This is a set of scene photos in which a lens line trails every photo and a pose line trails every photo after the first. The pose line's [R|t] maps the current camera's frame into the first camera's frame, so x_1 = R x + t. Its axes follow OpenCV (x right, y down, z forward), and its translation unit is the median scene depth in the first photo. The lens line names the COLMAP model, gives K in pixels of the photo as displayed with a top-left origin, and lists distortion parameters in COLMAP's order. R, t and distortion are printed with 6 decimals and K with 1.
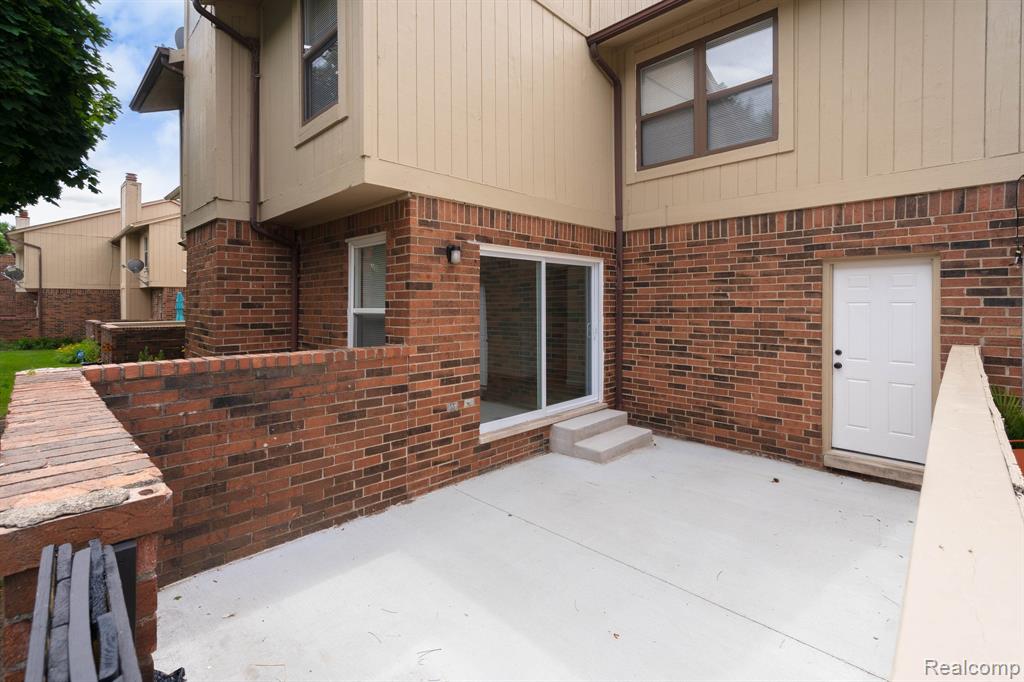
lens RADIAL K [[457.2, 0, 522.0], [0, 457.2, 303.8], [0, 0, 1]] dist [-0.002040, -0.000226]
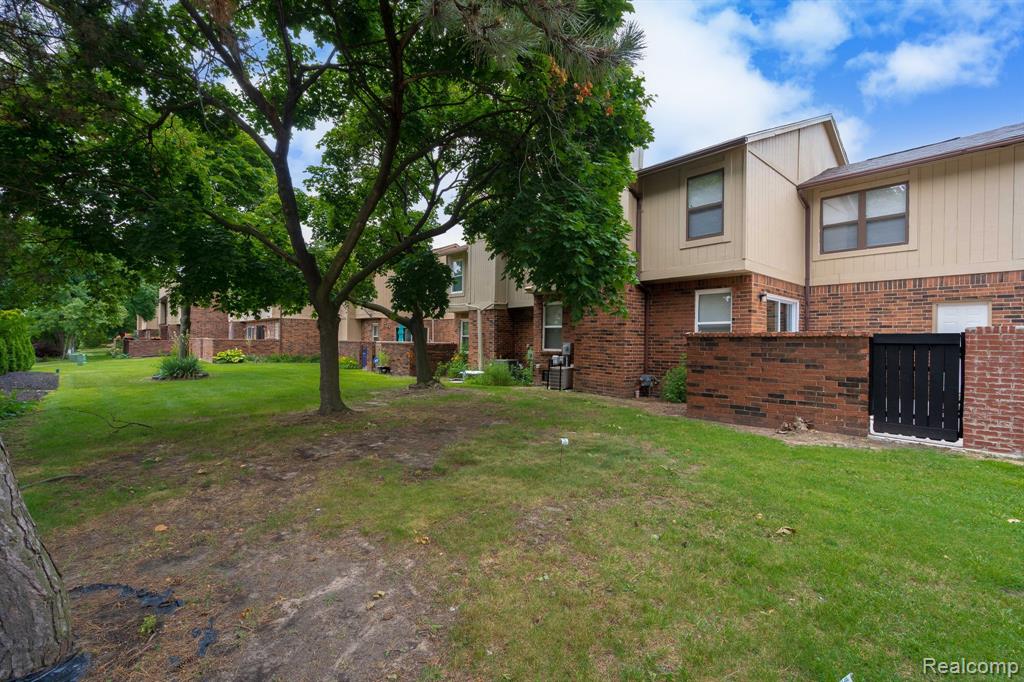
lens RADIAL K [[457.2, 0, 510.5], [0, 457.2, 341.3], [0, 0, 1]] dist [-0.002040, -0.000226]
pose [[0.996833, 0.017258, -0.077629, -1.024124], [-0.017819, 0.999820, -0.006539, 0.121499], [0.077502, 0.007902, 0.996961, -1.147222]]
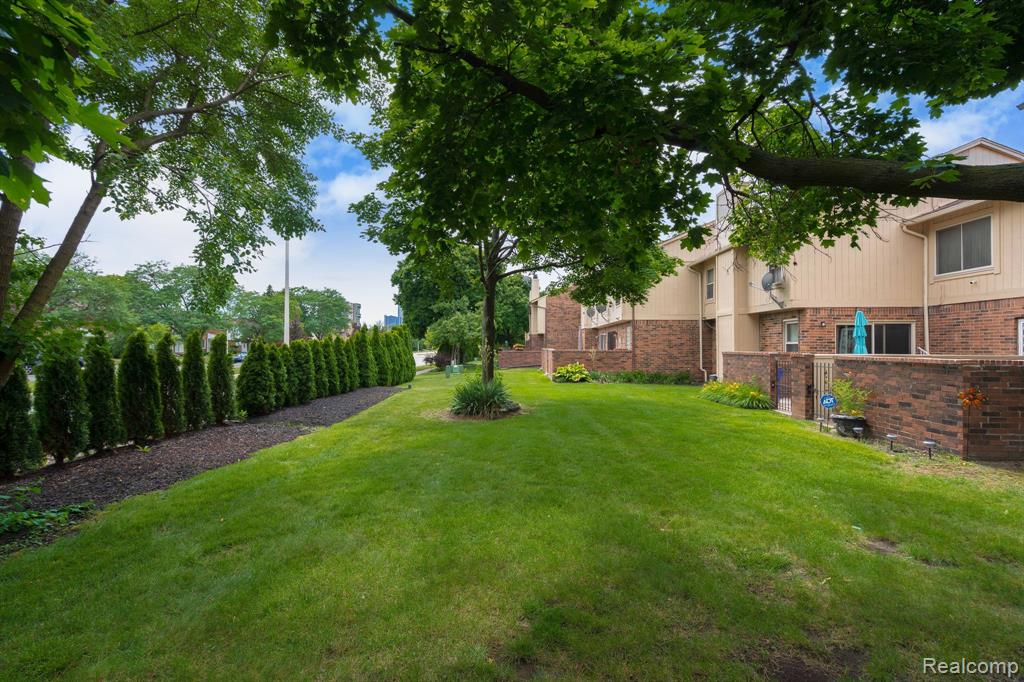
lens RADIAL K [[457.2, 0, 510.1], [0, 457.2, 343.0], [0, 0, 1]] dist [-0.002040, -0.000226]
pose [[0.672676, -0.001098, -0.739936, -1.967833], [-0.007890, 0.999931, -0.008657, 0.098302], [0.739895, 0.011662, 0.672621, 0.606012]]
